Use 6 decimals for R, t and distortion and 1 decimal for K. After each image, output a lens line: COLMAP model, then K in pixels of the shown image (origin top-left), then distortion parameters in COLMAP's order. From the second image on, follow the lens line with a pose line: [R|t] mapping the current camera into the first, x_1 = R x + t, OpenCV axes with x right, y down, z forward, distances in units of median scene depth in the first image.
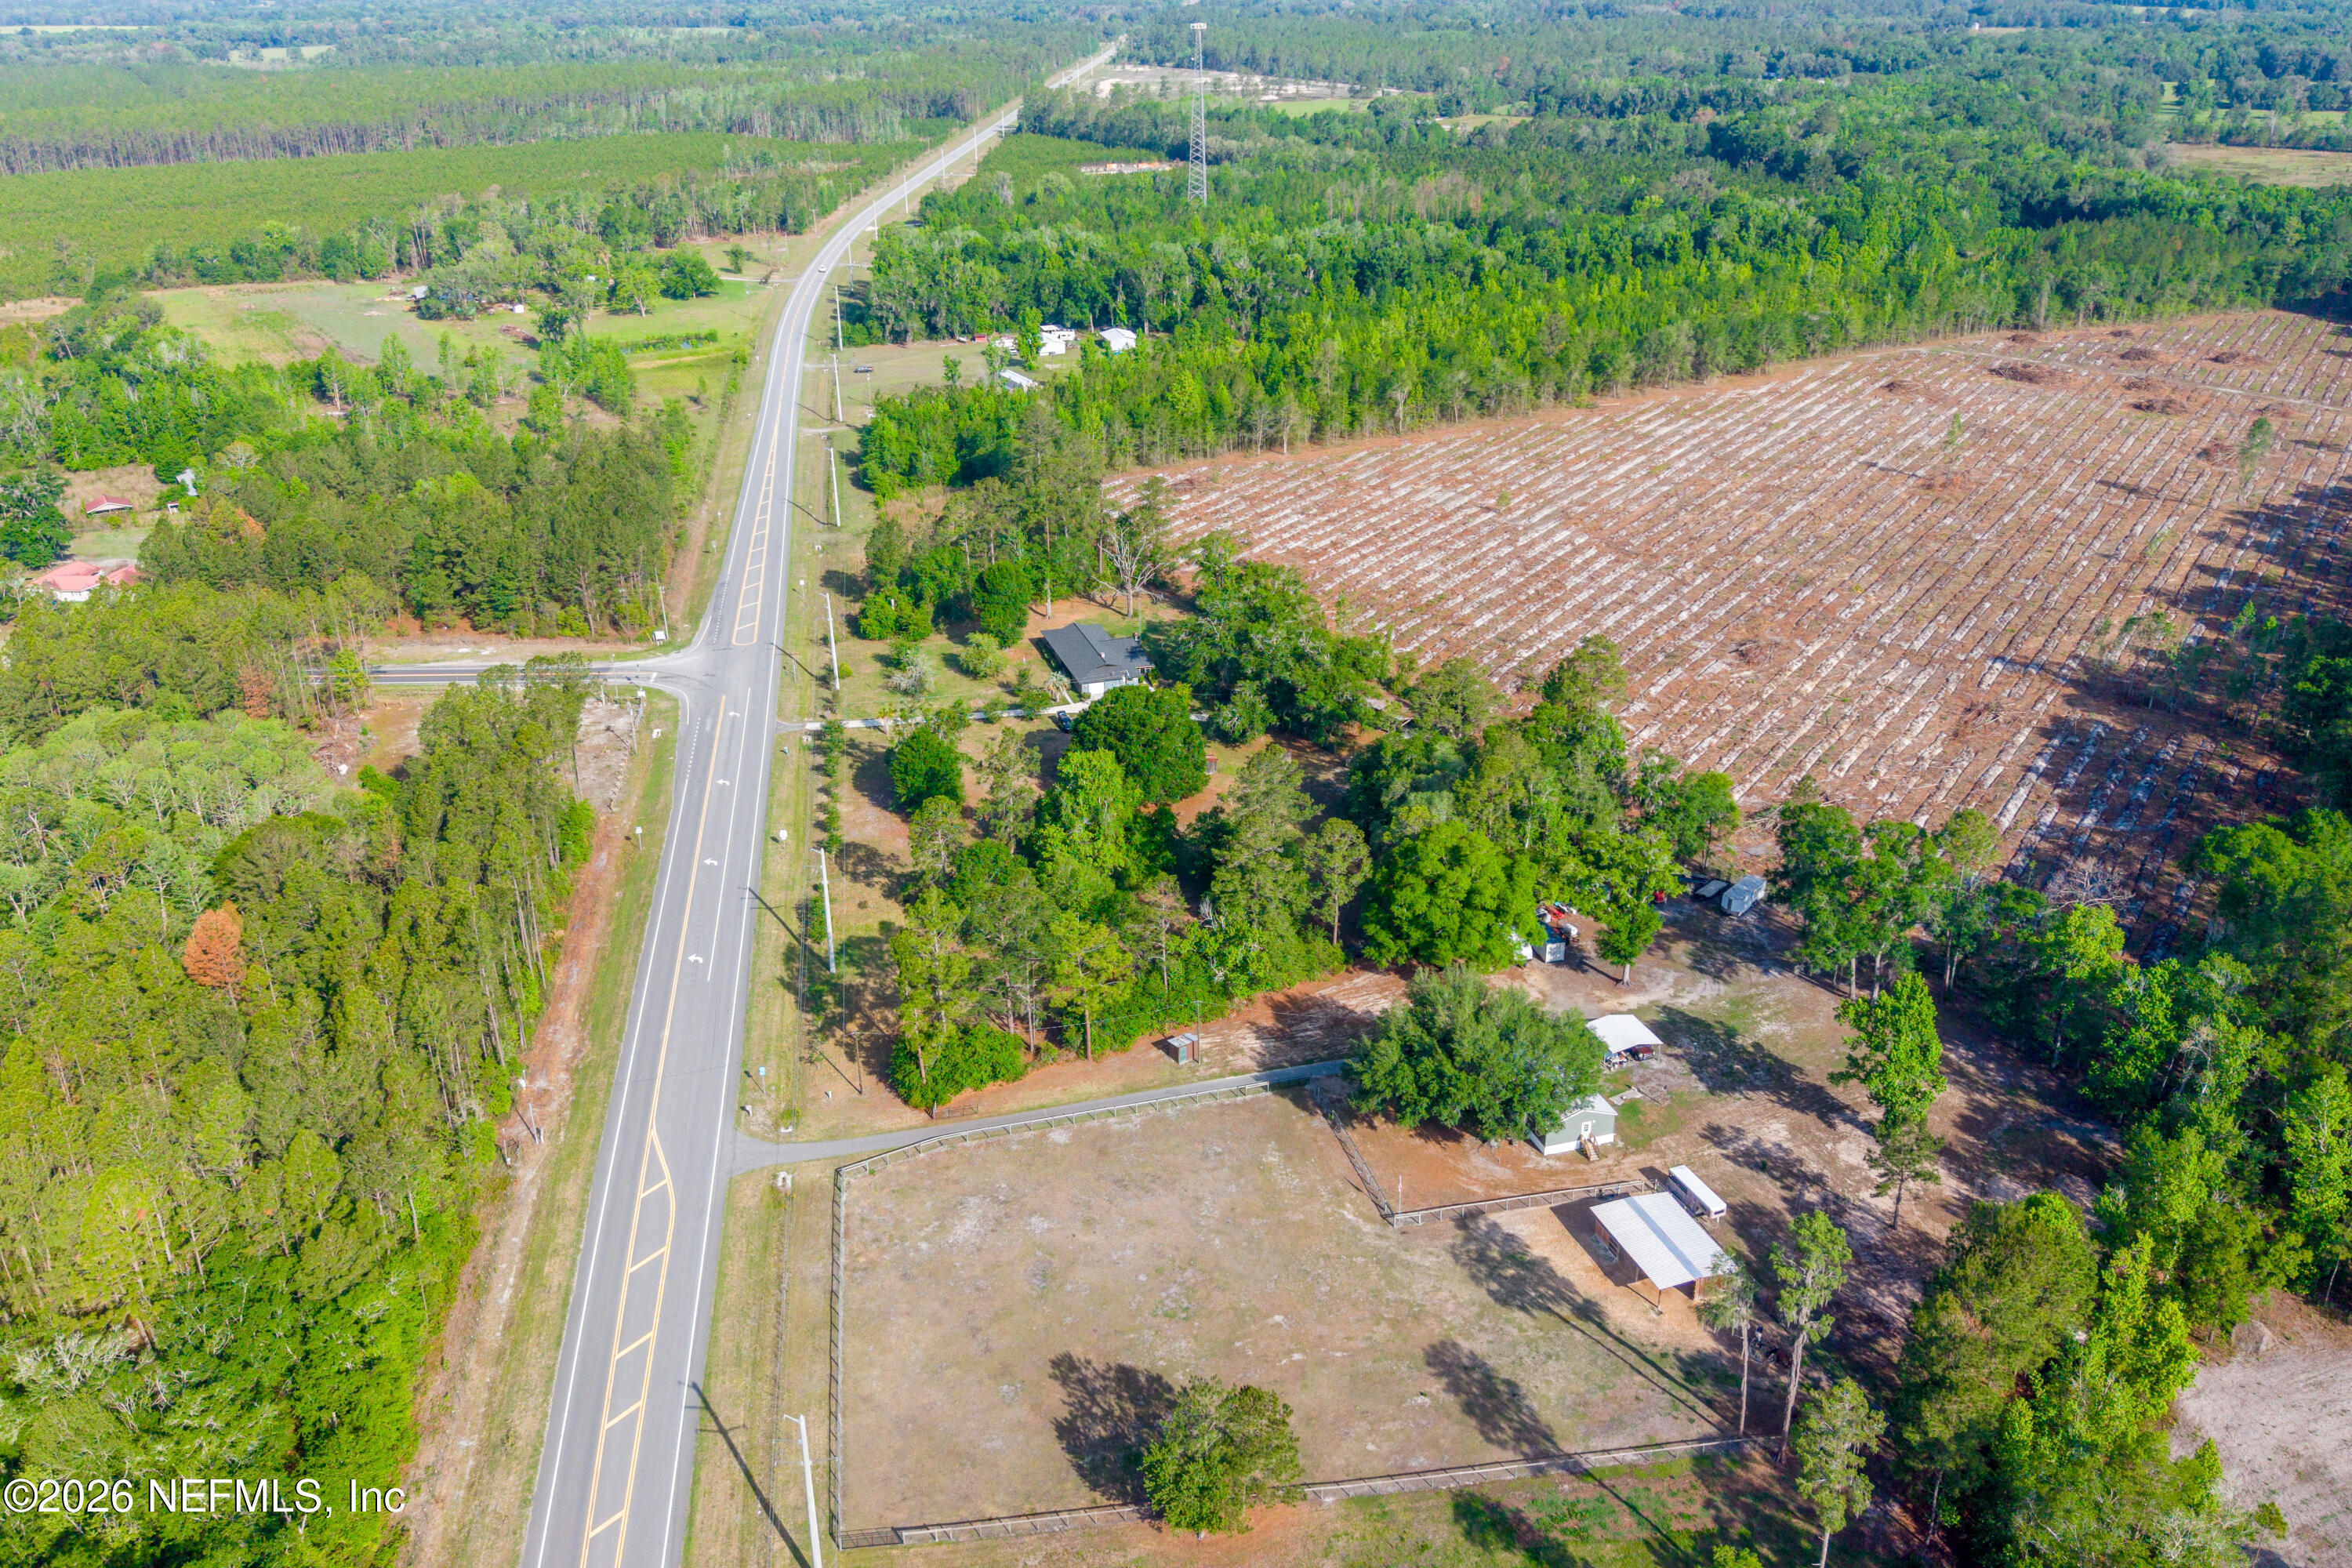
lens RADIAL K [[1909.6, 0, 1172.8], [0, 1909.6, 788.1], [0, 0, 1]] dist [0.014171, -0.010617]
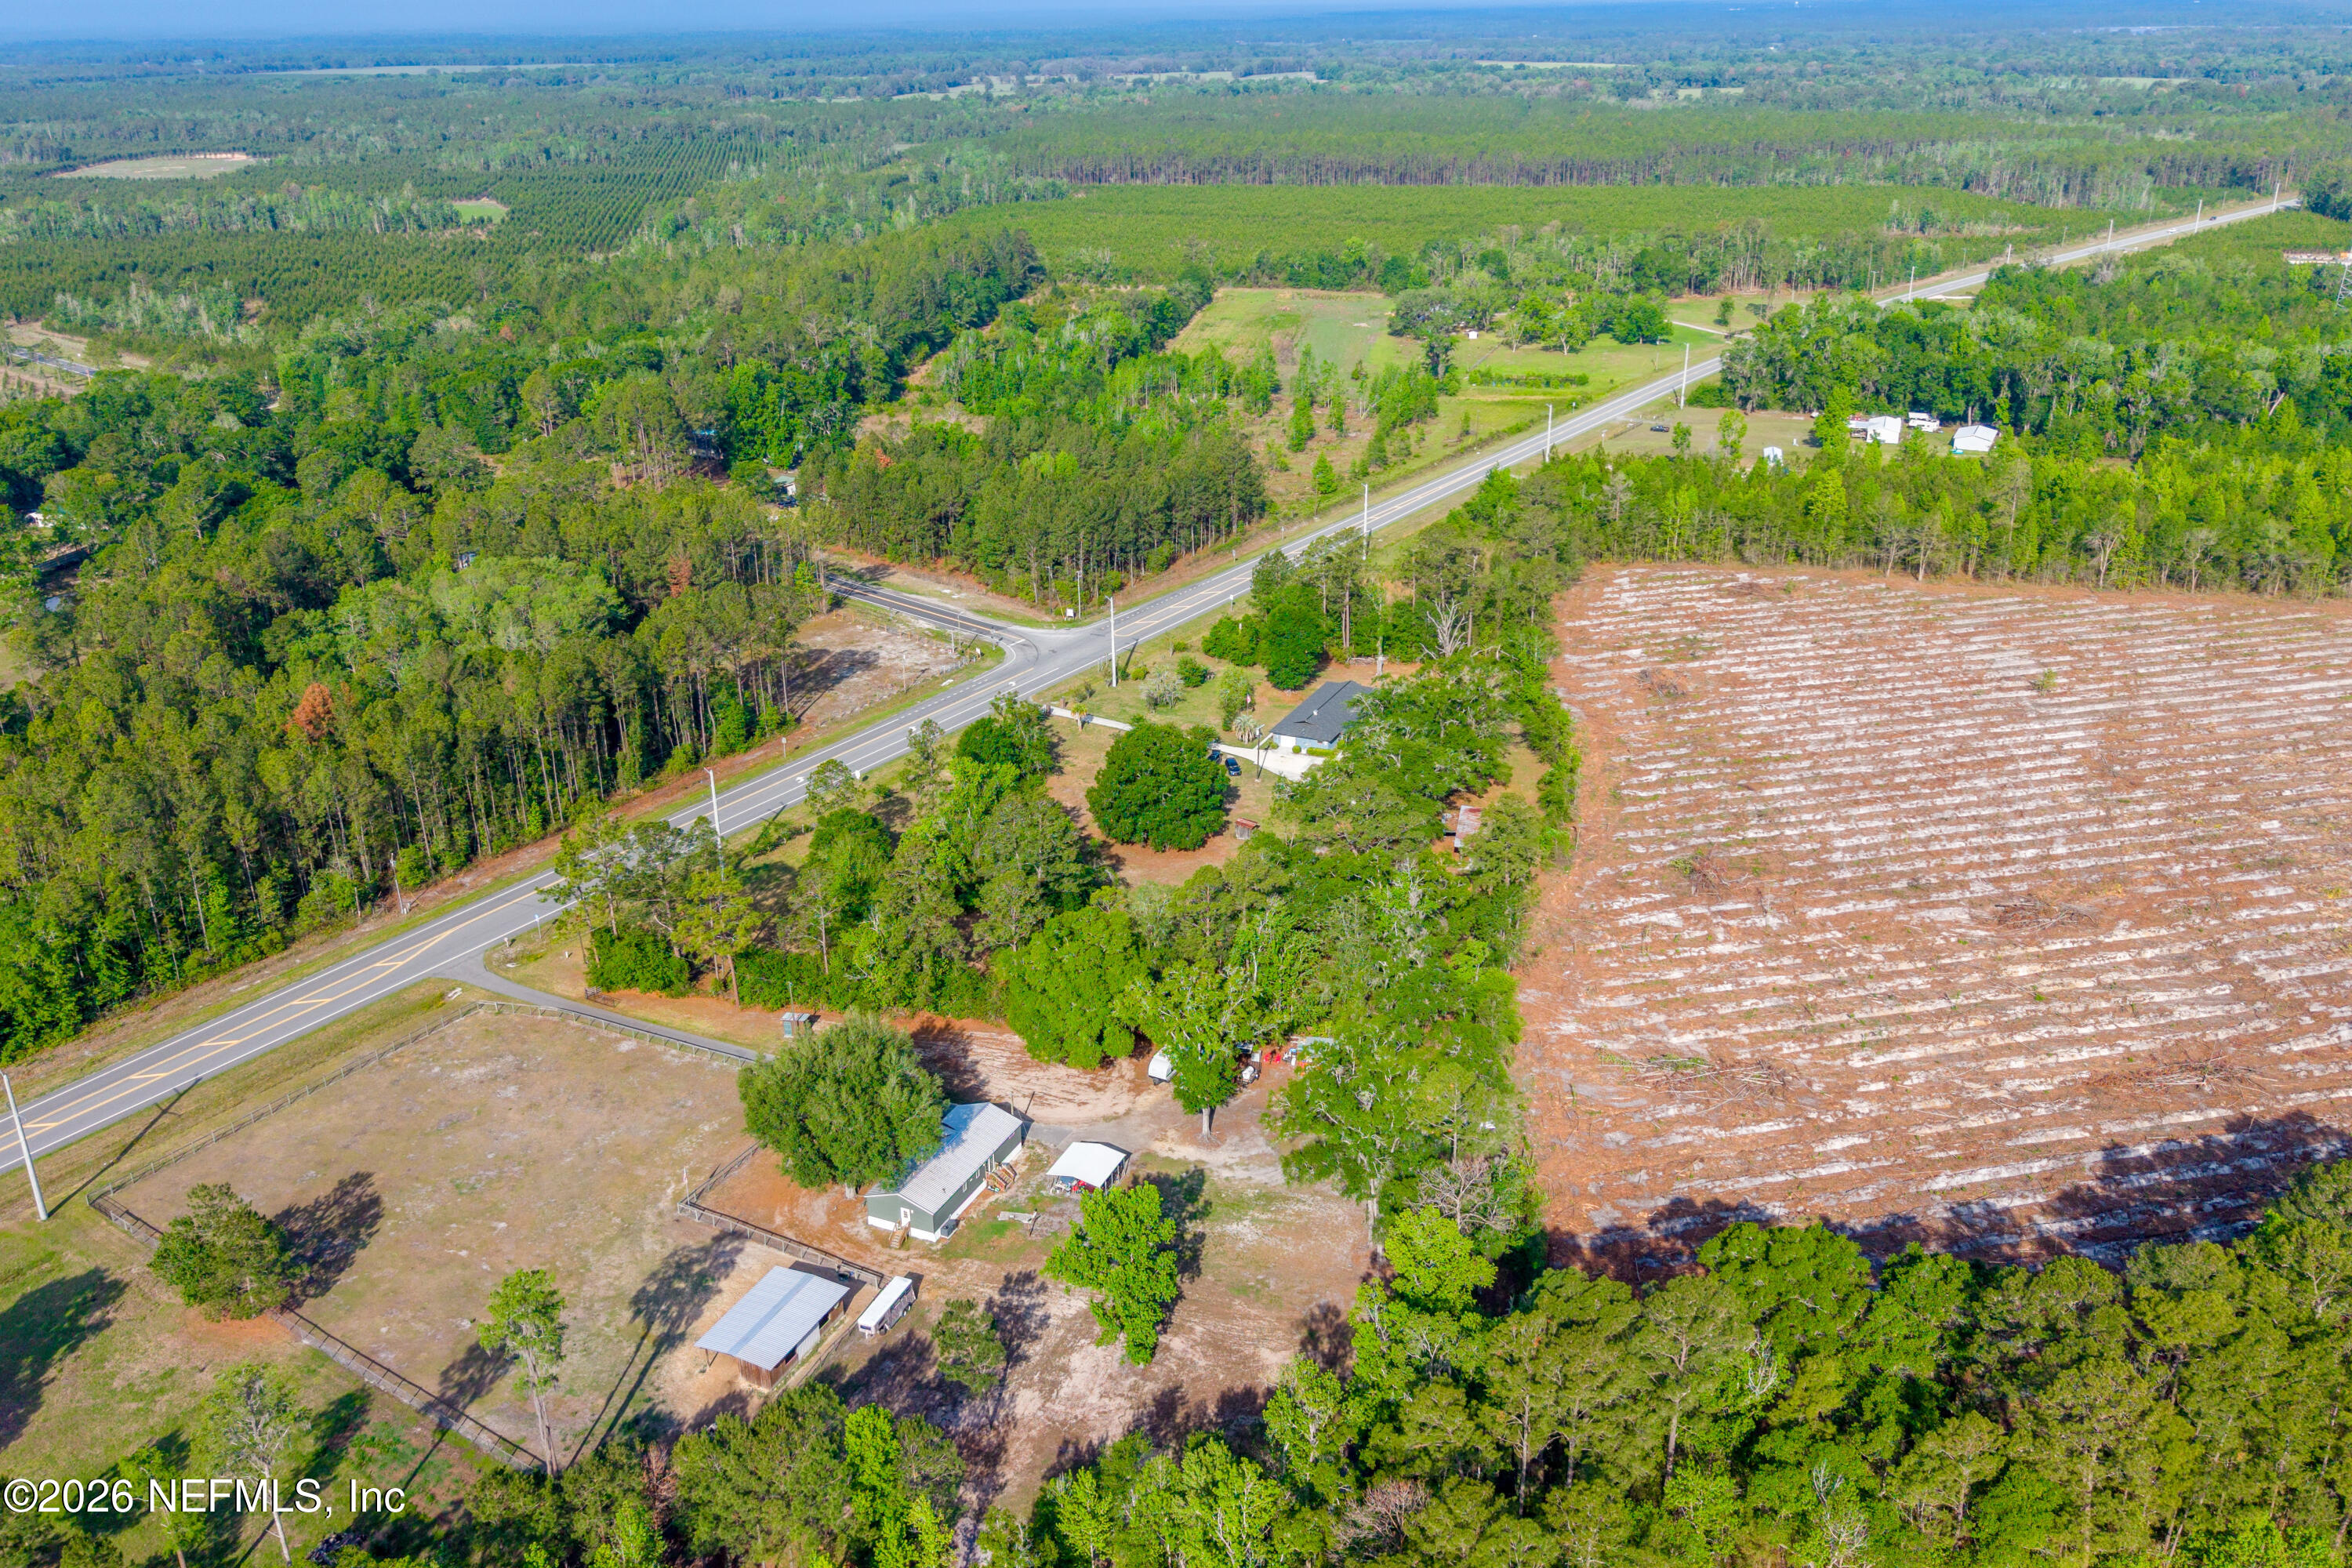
lens RADIAL K [[1909.6, 0, 1172.8], [0, 1909.6, 788.1], [0, 0, 1]] dist [0.014171, -0.010617]
pose [[0.739365, 0.259746, -0.621186, 0.364542], [-0.271735, 0.959233, 0.077668, -0.060793], [0.616036, 0.111373, 0.779805, 0.125074]]
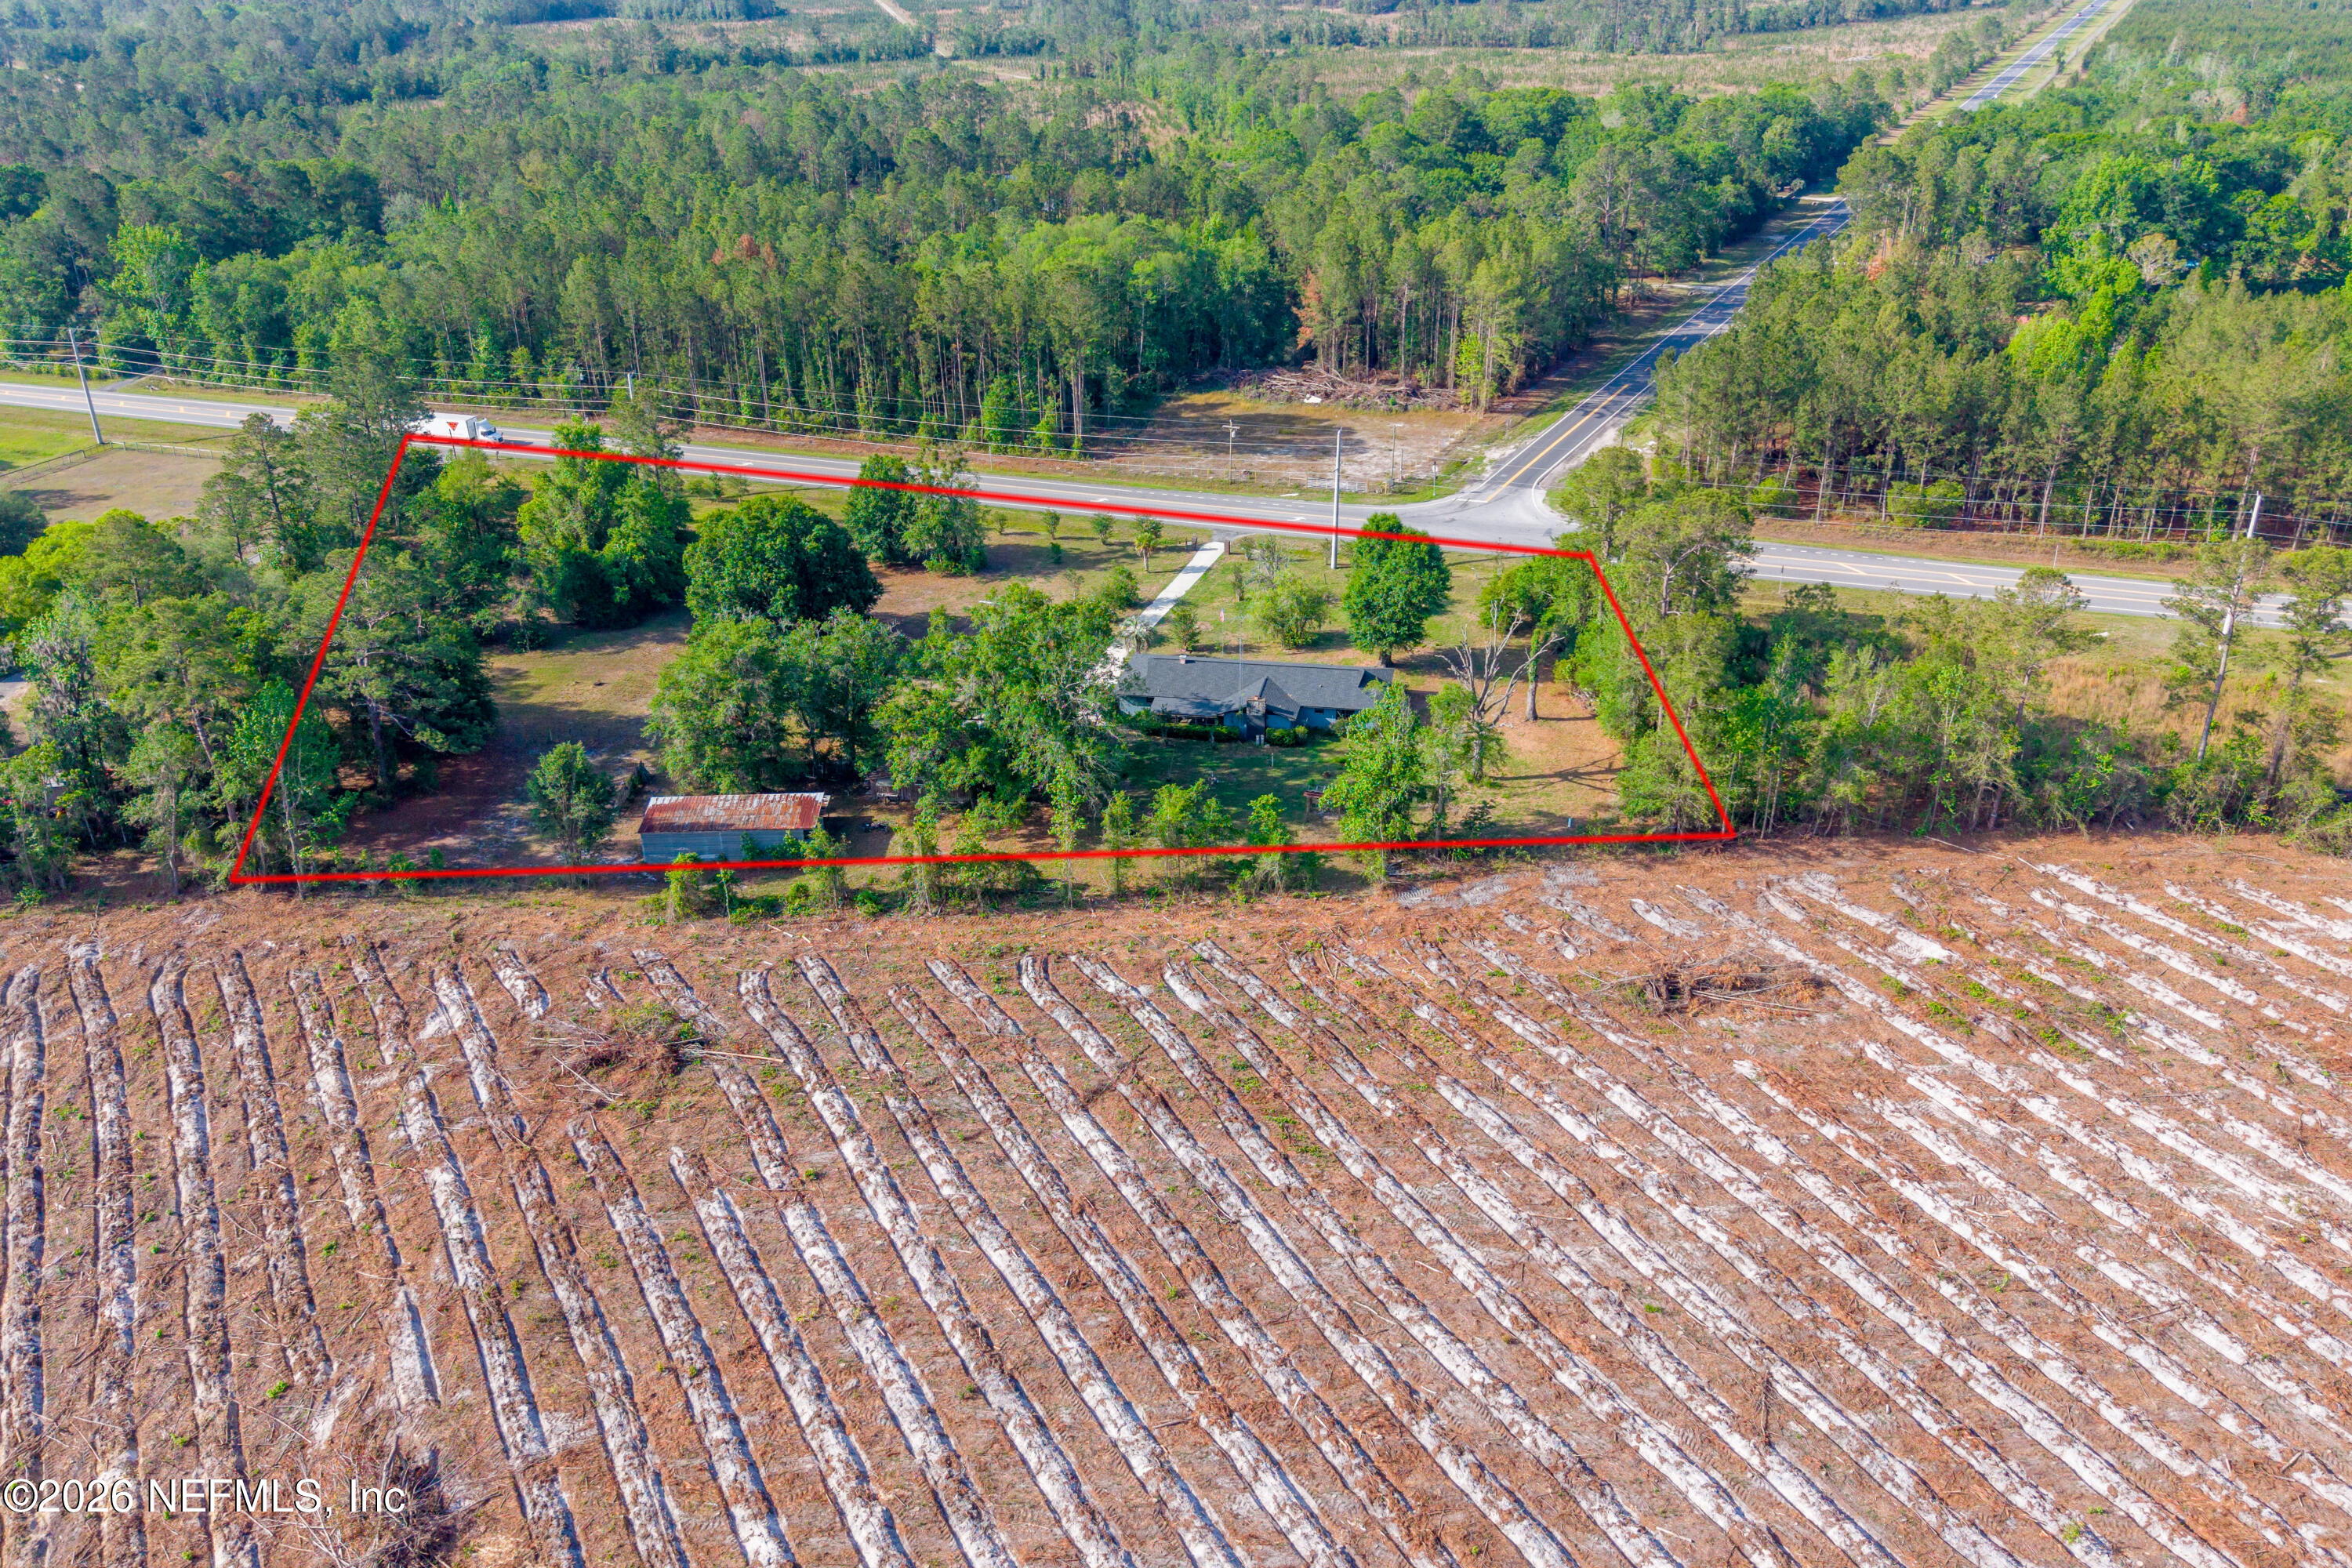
lens RADIAL K [[1913.6, 0, 1192.2], [0, 1913.6, 776.5], [0, 0, 1]] dist [0.028702, -0.000708]
pose [[-0.462448, 0.396943, -0.792829, 0.310101], [-0.349383, 0.740257, 0.574413, -0.265639], [0.814907, 0.542638, -0.203645, 0.779502]]
